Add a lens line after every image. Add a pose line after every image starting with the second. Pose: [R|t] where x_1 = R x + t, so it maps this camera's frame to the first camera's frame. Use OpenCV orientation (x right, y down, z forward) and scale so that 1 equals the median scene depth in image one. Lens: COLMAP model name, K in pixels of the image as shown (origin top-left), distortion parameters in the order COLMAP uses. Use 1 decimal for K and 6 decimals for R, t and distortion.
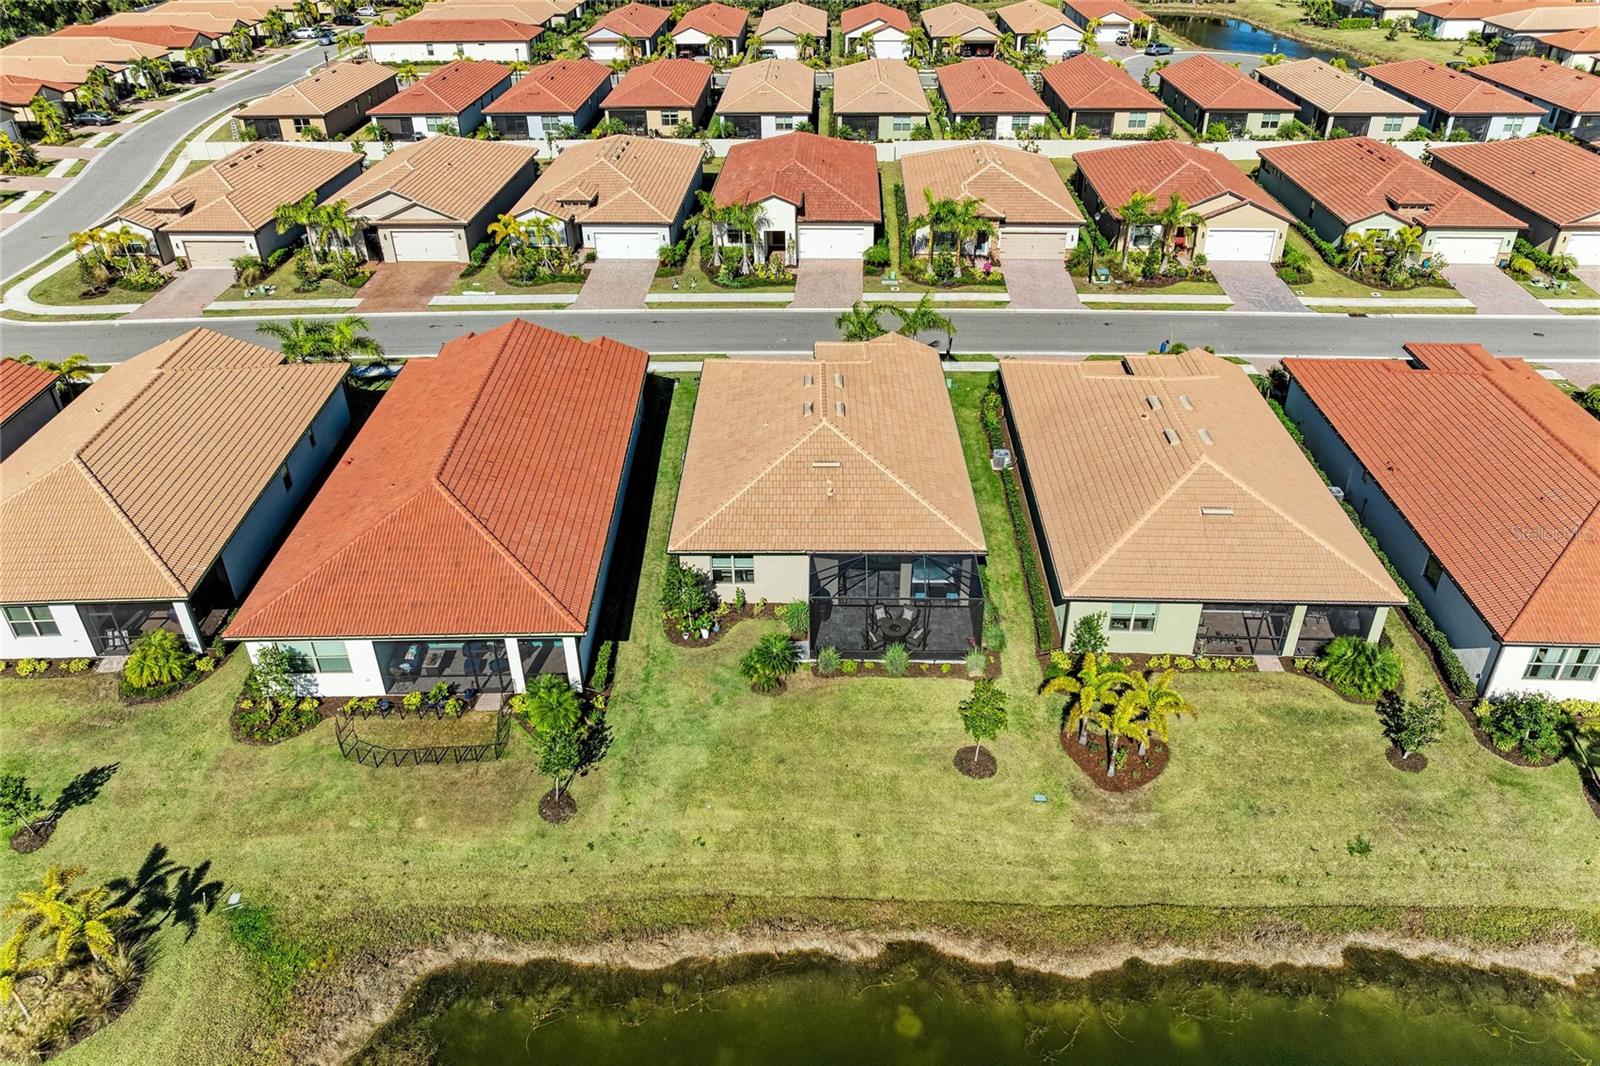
lens RADIAL K [[1130.6, 0, 802.6], [0, 1130.6, 532.8], [0, 0, 1]] dist [-0.046896, 0.020039]
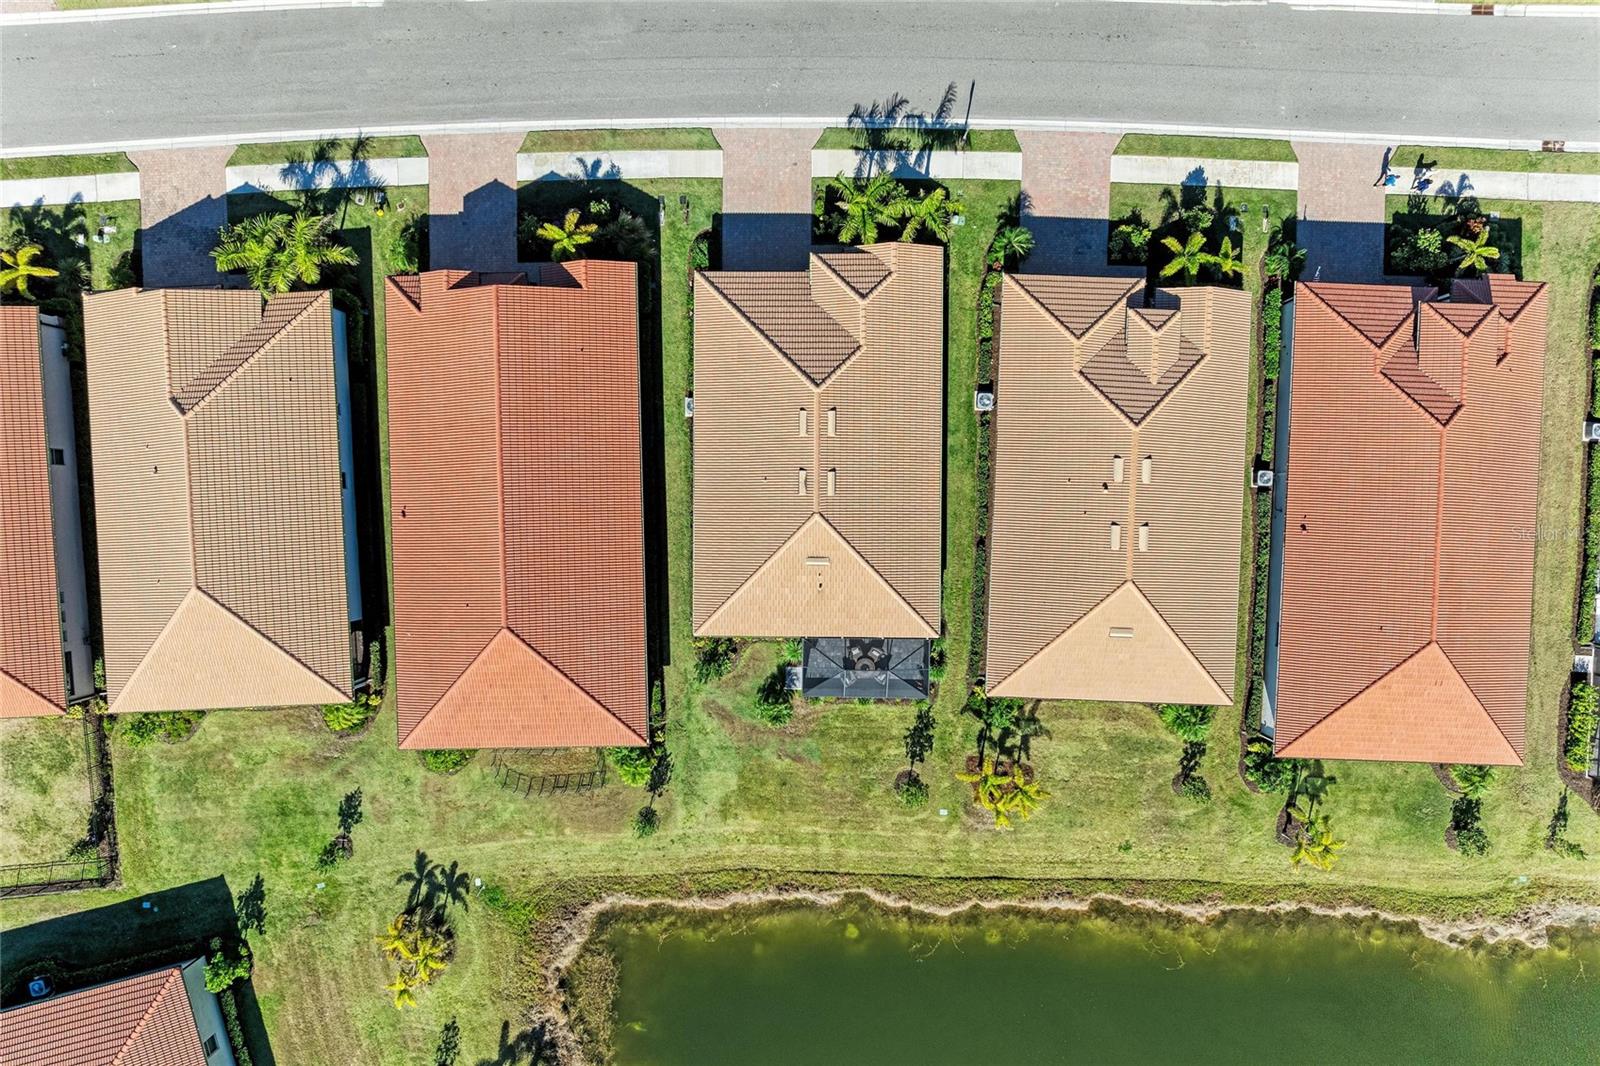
lens RADIAL K [[1130.6, 0, 802.6], [0, 1130.6, 532.8], [0, 0, 1]] dist [-0.046896, 0.020039]
pose [[0.999989, 0.000075, 0.004696, -0.000440], [-0.004083, 0.507940, 0.861383, -1.421235], [-0.002321, -0.861392, 0.507935, 0.540524]]
